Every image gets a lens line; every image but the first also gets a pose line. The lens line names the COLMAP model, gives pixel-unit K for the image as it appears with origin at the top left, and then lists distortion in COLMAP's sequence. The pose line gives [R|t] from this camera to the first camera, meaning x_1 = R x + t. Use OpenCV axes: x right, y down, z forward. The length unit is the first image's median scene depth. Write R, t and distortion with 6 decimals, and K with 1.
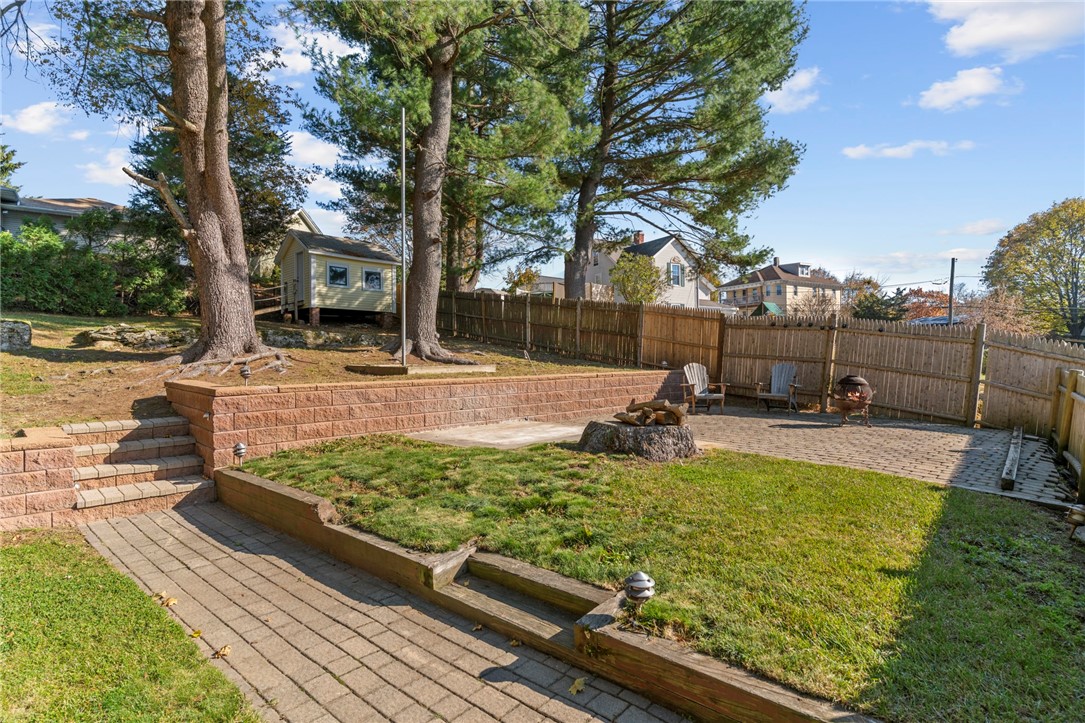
lens RADIAL K [[556.1, 0, 542.5], [0, 556.1, 361.5], [0, 0, 1]] dist [-0.008278, -0.000362]
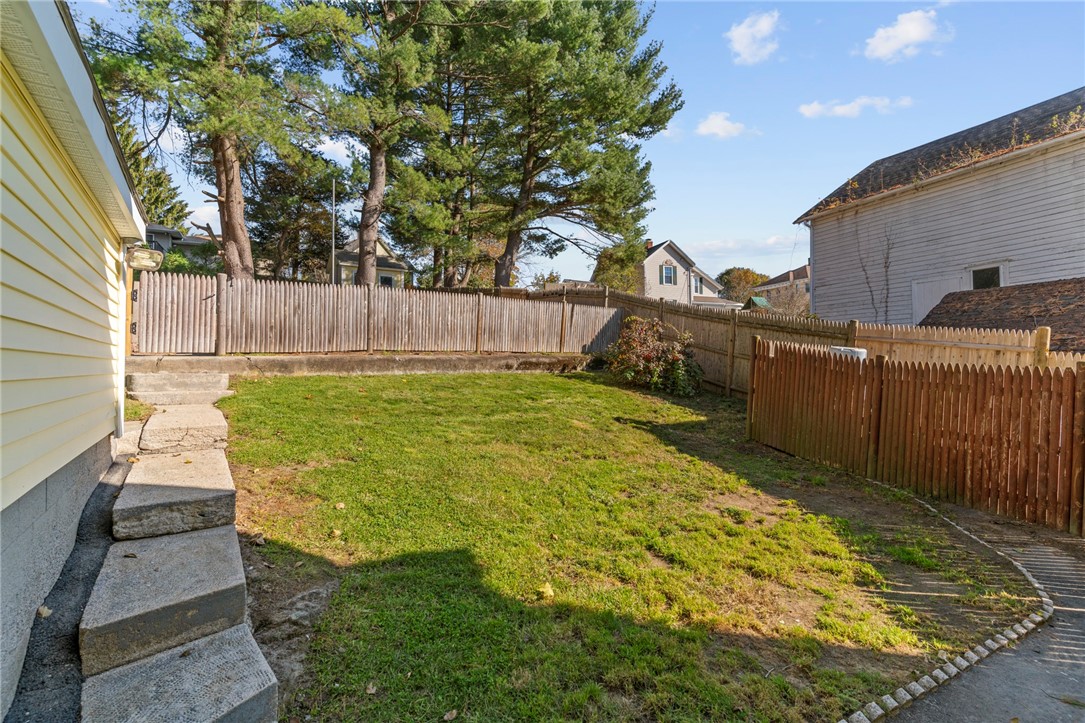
lens RADIAL K [[536.8, 0, 542.3], [0, 536.8, 350.3], [0, 0, 1]] dist [0.000623, 0.000127]
pose [[0.977729, -0.002169, -0.209860, 0.873594], [-0.005539, 0.999332, -0.036134, 0.177018], [0.209798, 0.036491, 0.977064, -0.608056]]
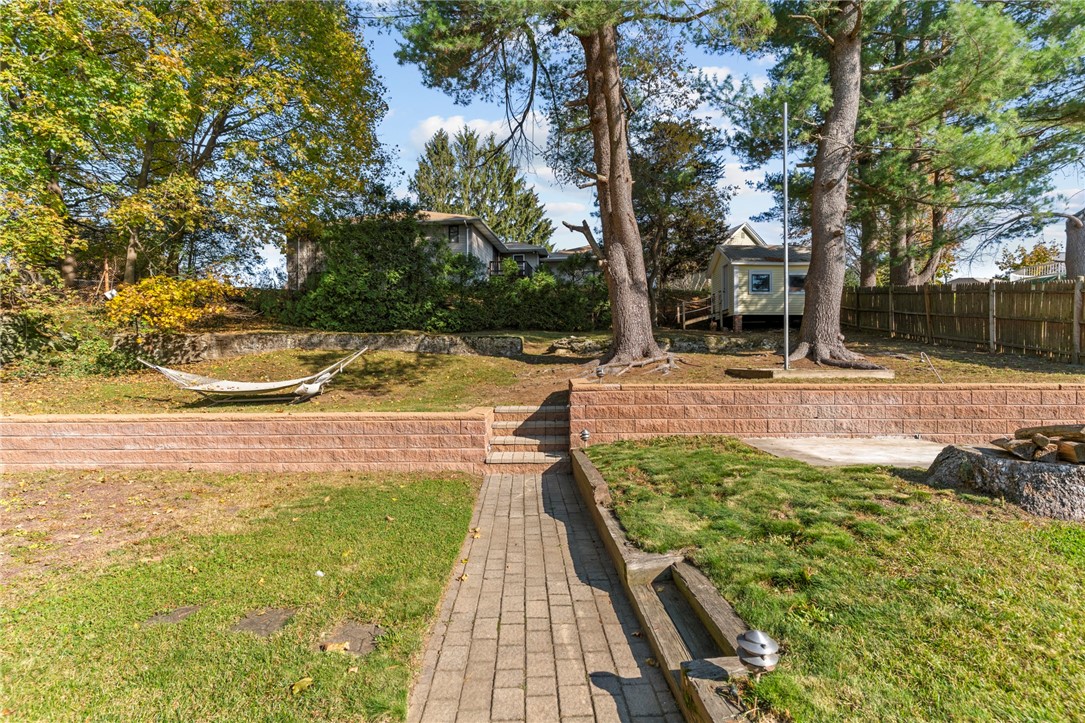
lens RADIAL K [[525.8, 0, 542.5], [0, 525.8, 361.5], [0, 0, 1]] dist [0.002498, 0.001451]
pose [[0.688257, 0.000311, -0.725467, 0.139059], [-0.007060, 0.999955, -0.006269, 0.002369], [0.725432, 0.009436, 0.688229, 0.074813]]
